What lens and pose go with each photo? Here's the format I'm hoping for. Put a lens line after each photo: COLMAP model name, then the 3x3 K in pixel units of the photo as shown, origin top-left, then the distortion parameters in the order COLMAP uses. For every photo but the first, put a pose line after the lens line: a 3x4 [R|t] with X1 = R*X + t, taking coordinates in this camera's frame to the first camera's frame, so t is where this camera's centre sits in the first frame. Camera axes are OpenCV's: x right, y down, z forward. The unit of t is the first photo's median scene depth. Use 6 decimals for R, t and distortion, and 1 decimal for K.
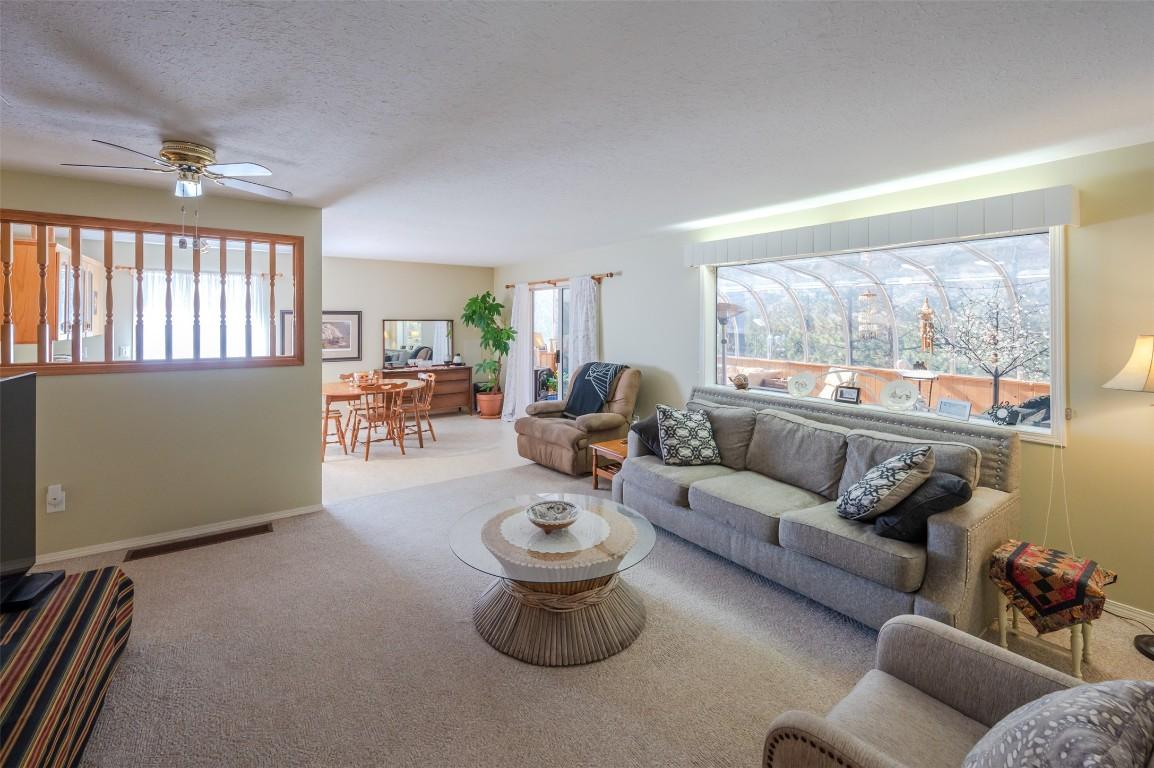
lens RADIAL K [[478.8, 0, 575.7], [0, 478.8, 324.8], [0, 0, 1]] dist [-0.001105, -0.000366]
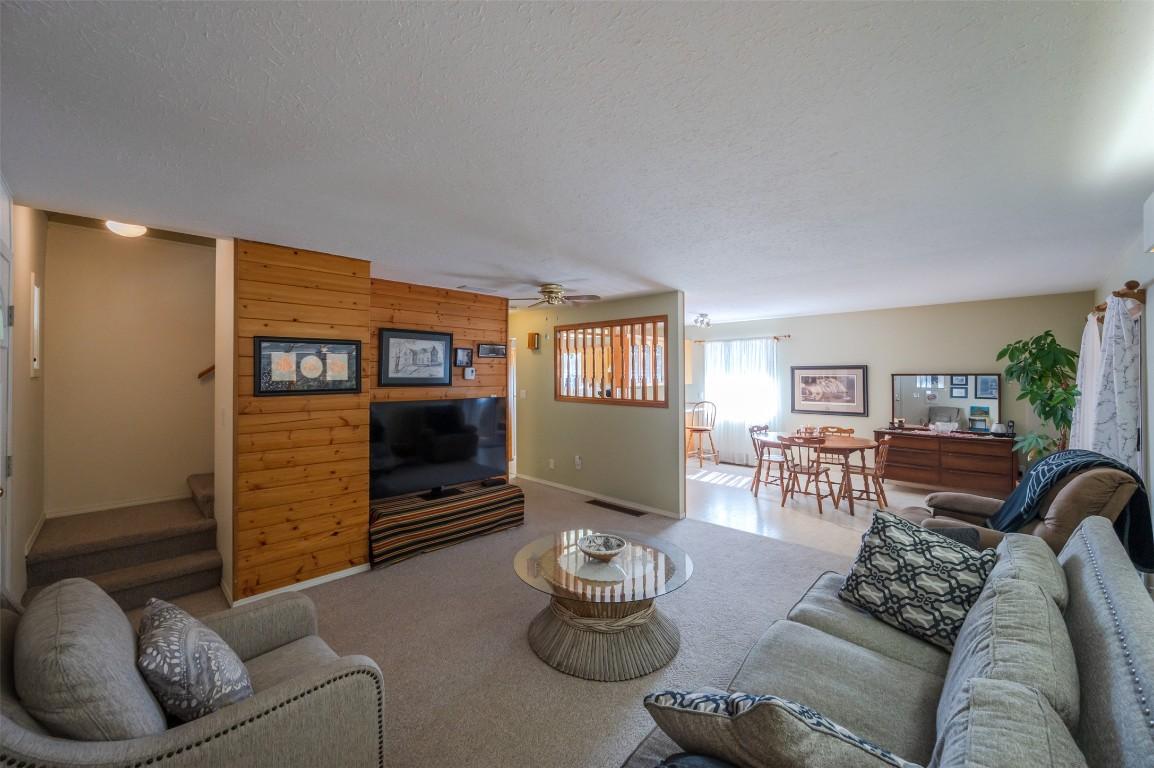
lens RADIAL K [[463.3, 0, 577.6], [0, 463.3, 373.6], [0, 0, 1]] dist [-0.000752, -0.000063]
pose [[0.178649, -0.008264, -0.983878, 0.742834], [-0.006602, 0.999932, -0.009597, 0.000903], [0.983891, 0.008210, 0.178582, 0.543324]]
